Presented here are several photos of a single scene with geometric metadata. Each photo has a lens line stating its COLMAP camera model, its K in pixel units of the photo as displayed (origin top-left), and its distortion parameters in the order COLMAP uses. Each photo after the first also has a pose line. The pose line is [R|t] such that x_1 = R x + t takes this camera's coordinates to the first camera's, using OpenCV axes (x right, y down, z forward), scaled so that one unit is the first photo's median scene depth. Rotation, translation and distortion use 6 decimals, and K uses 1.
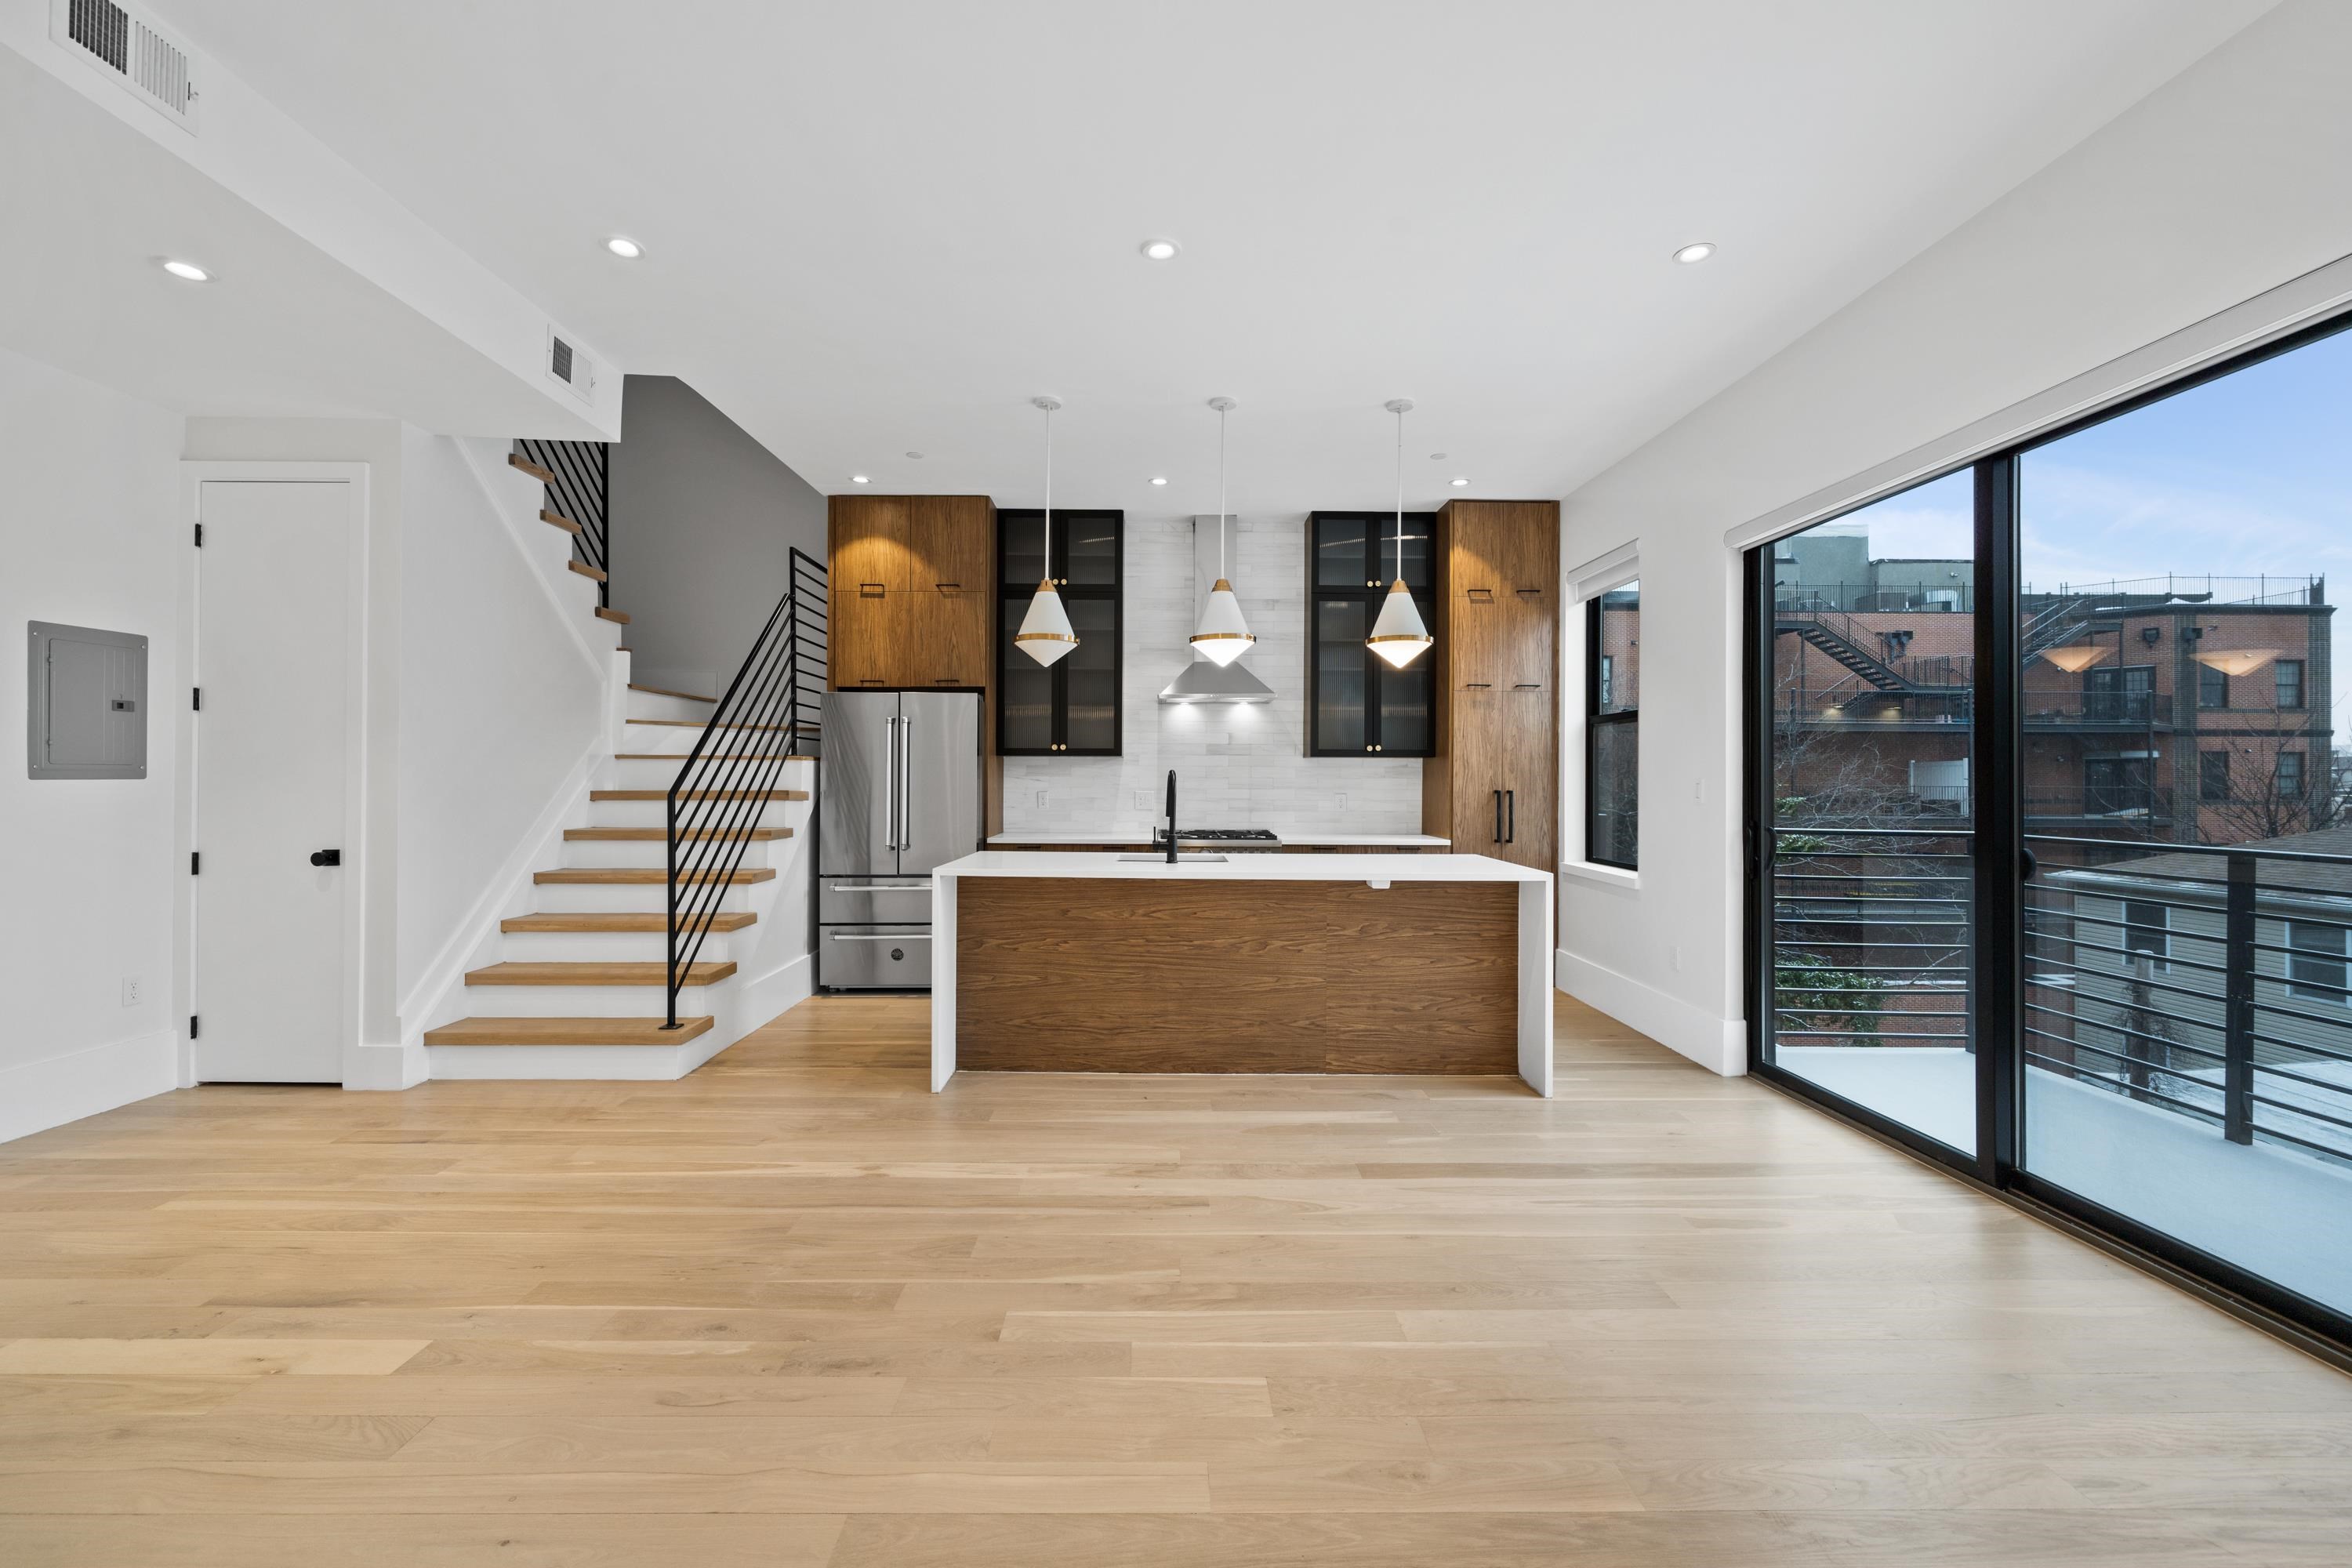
lens RADIAL K [[948.8, 0, 1171.6], [0, 948.8, 775.4], [0, 0, 1]] dist [-0.000261, -0.000163]
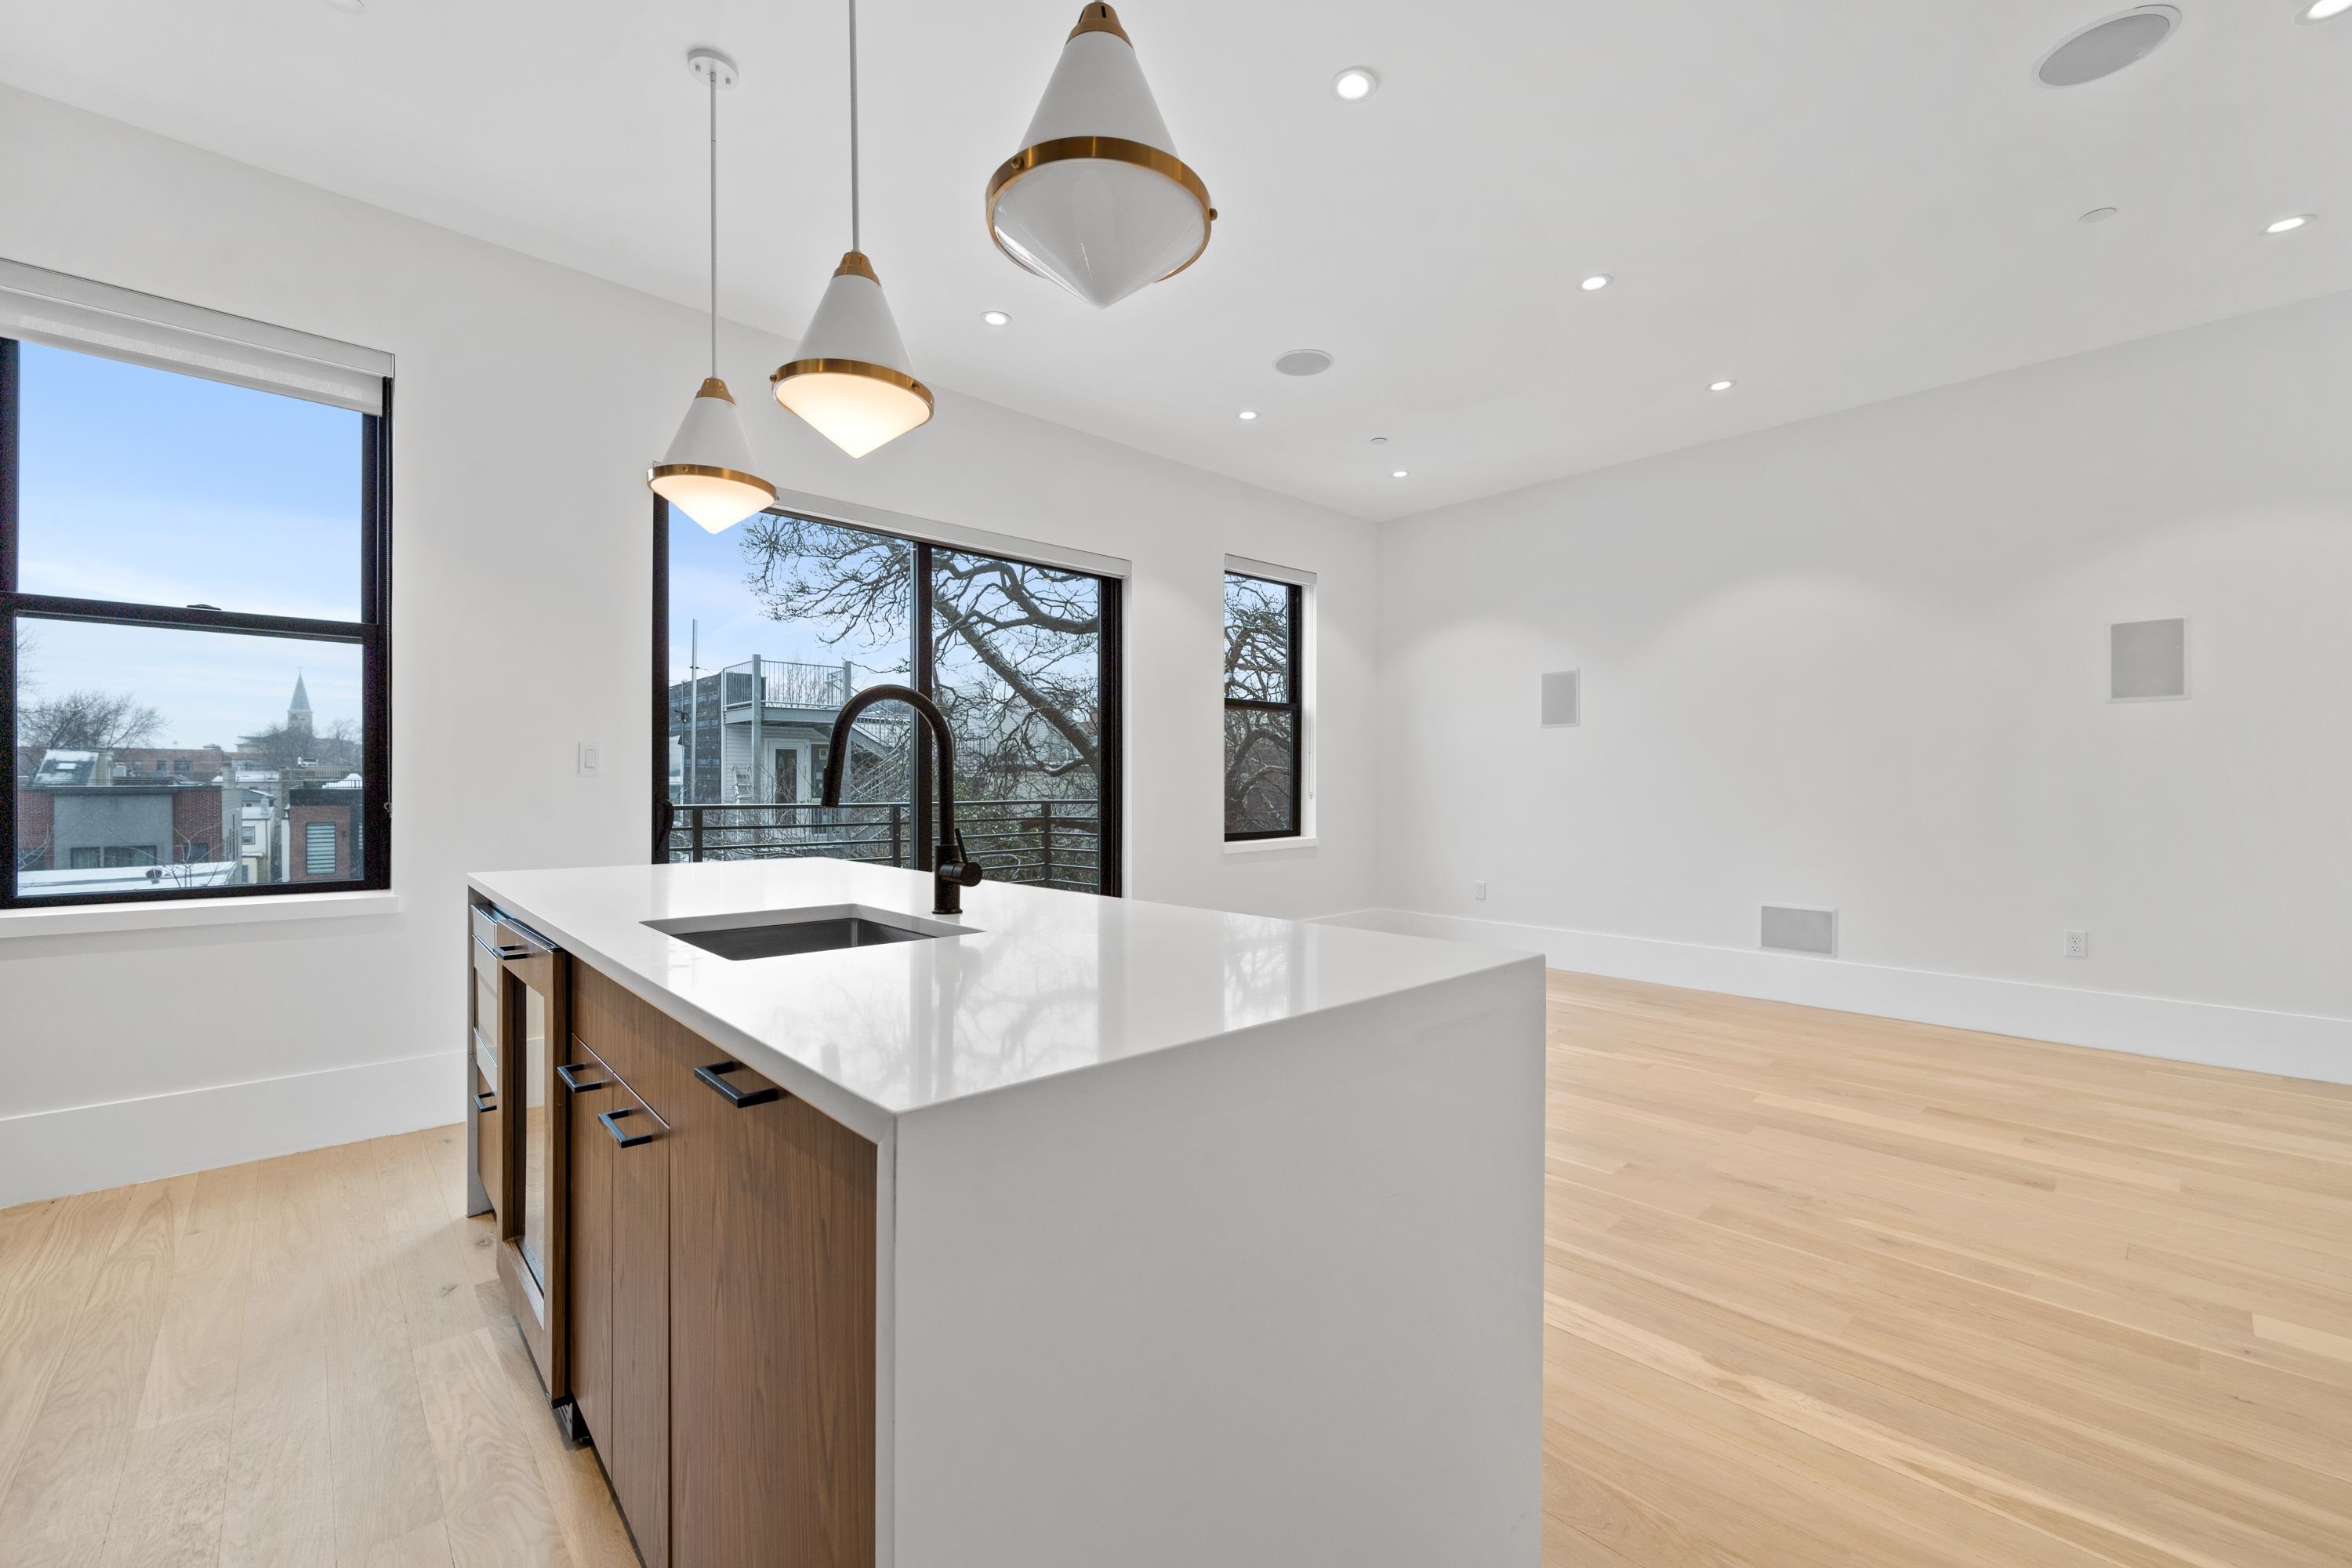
lens RADIAL K [[948.8, 0, 1177.5], [0, 948.8, 771.8], [0, 0, 1]] dist [-0.000261, -0.000163]
pose [[-0.670893, 0.004497, 0.741540, -0.386504], [-0.009903, 0.999838, -0.015024, 0.035577], [-0.741488, -0.017423, -0.670740, 1.224203]]
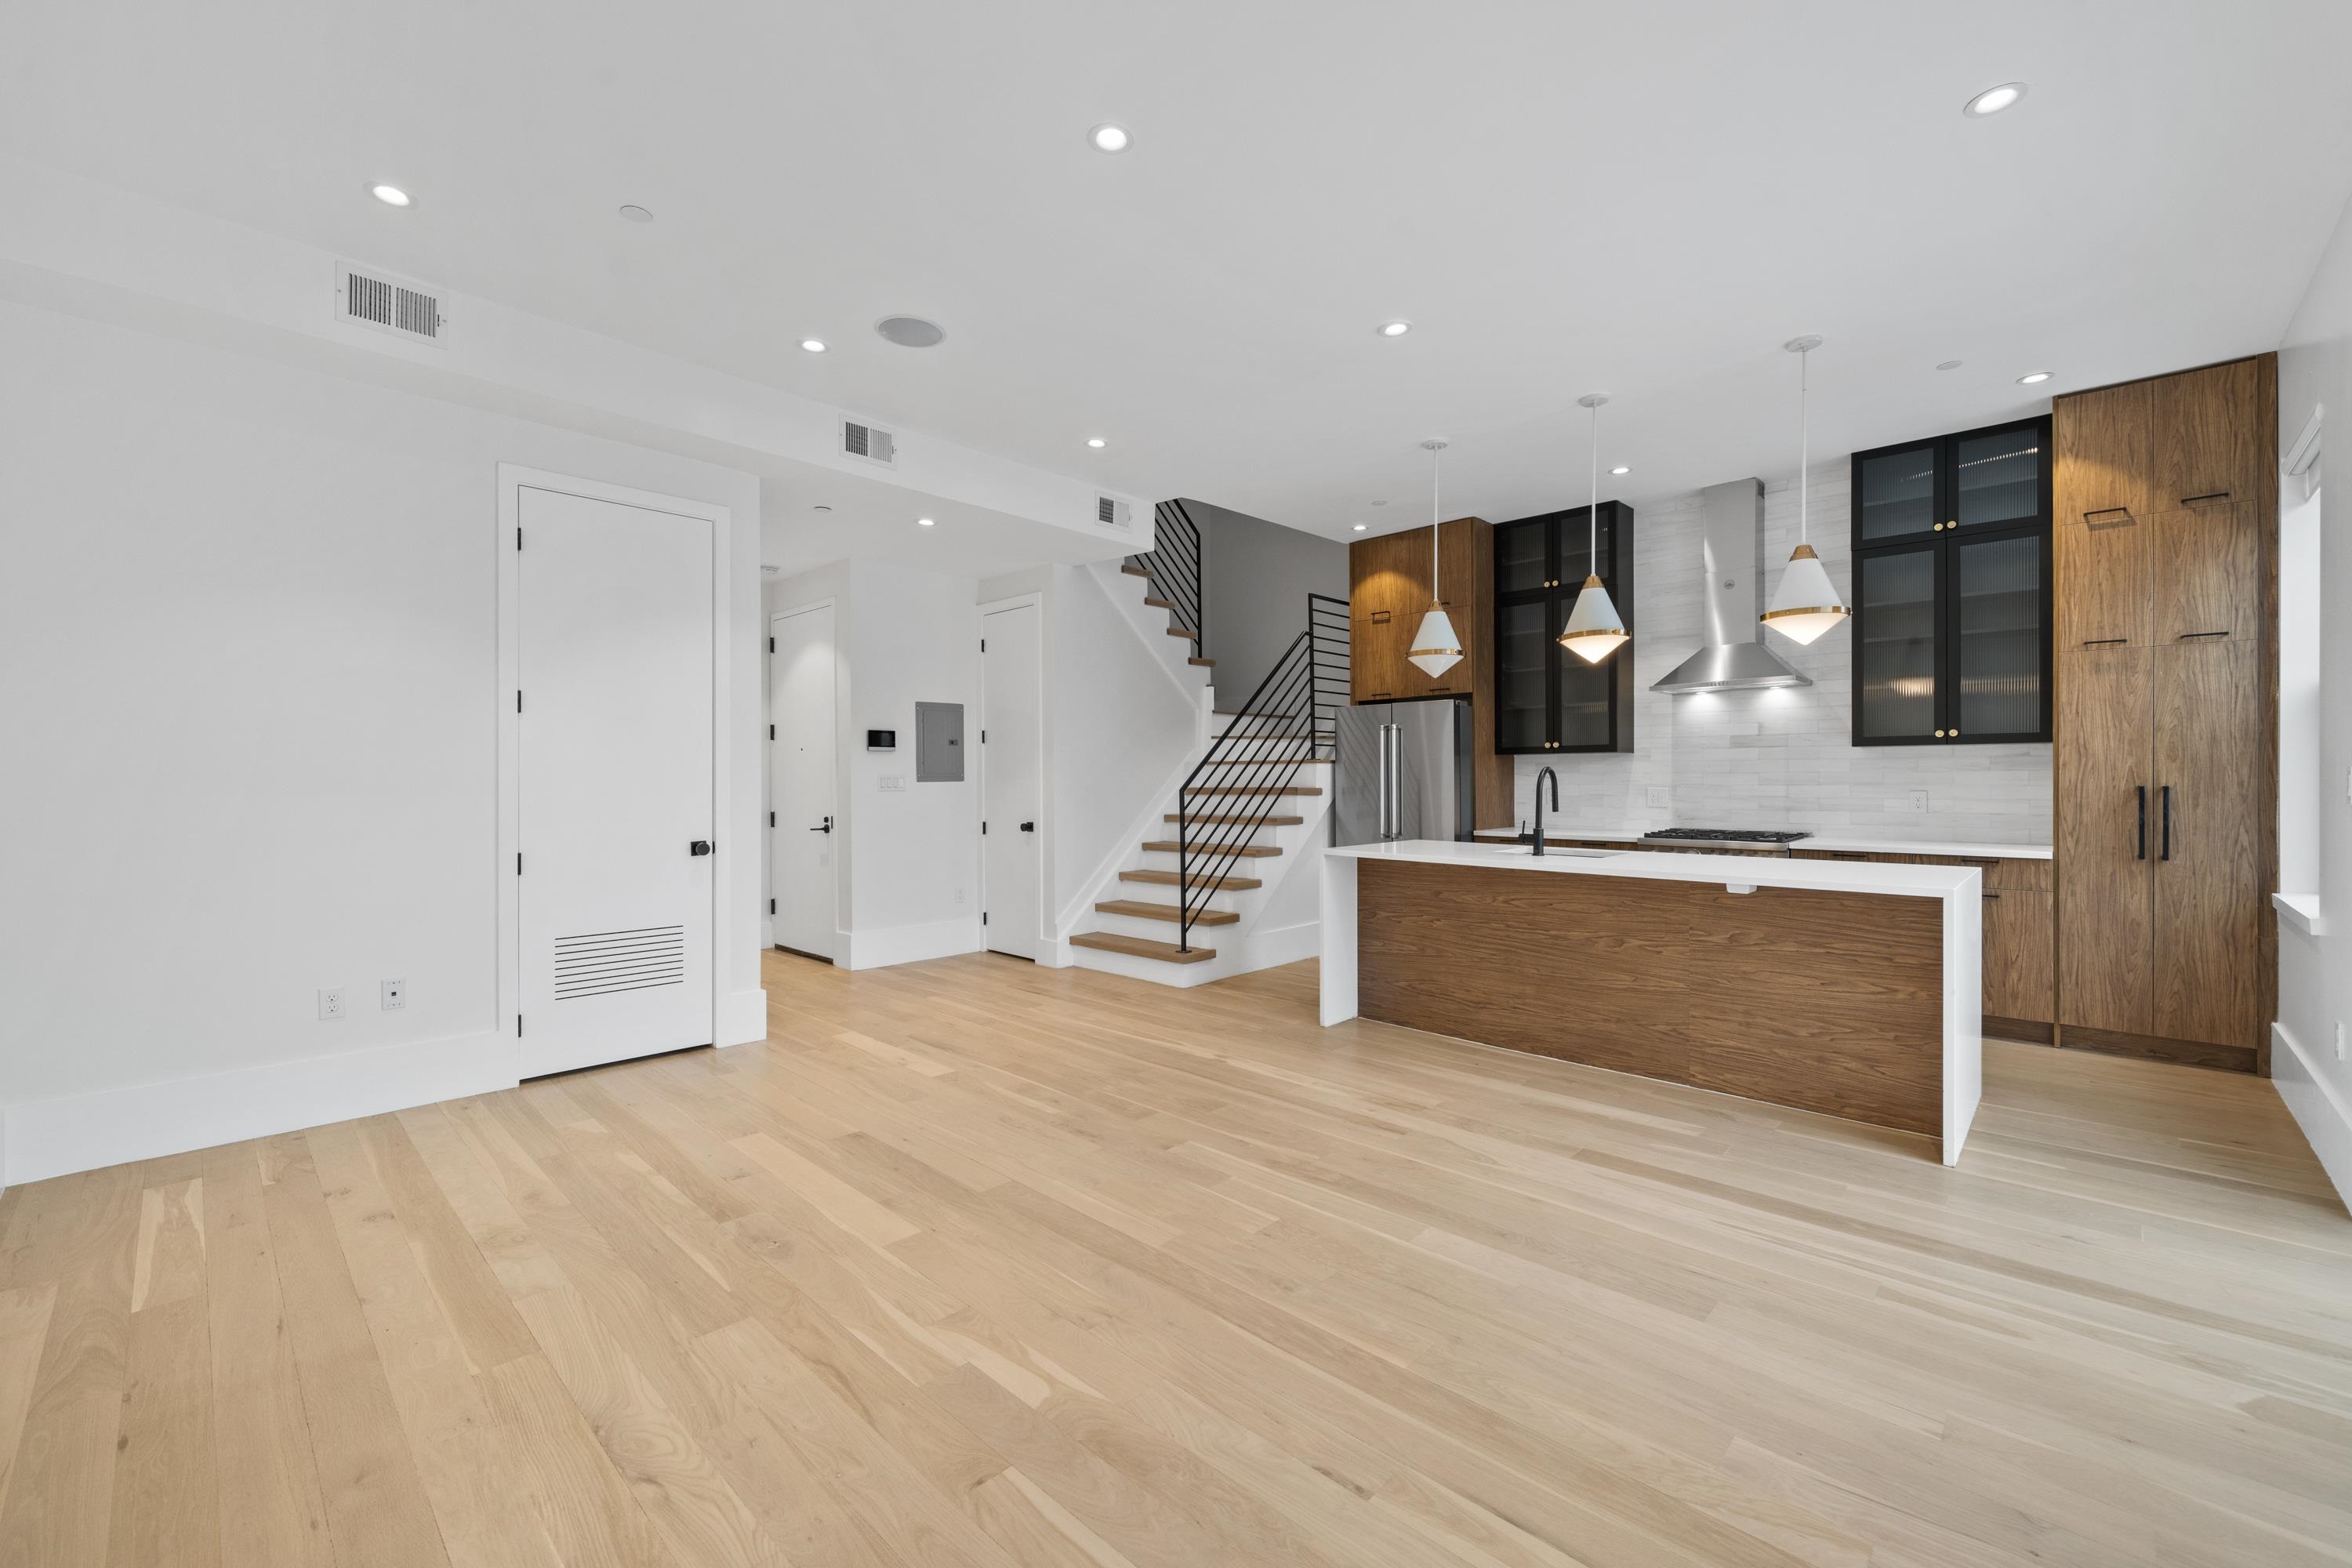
lens RADIAL K [[948.8, 0, 1175.7], [0, 948.8, 787.2], [0, 0, 1]] dist [-0.000261, -0.000163]
pose [[0.713119, -0.001622, -0.701041, 0.457410], [0.011925, 0.999881, 0.009818, 0.001388], [0.700942, -0.015362, 0.713053, -0.030338]]
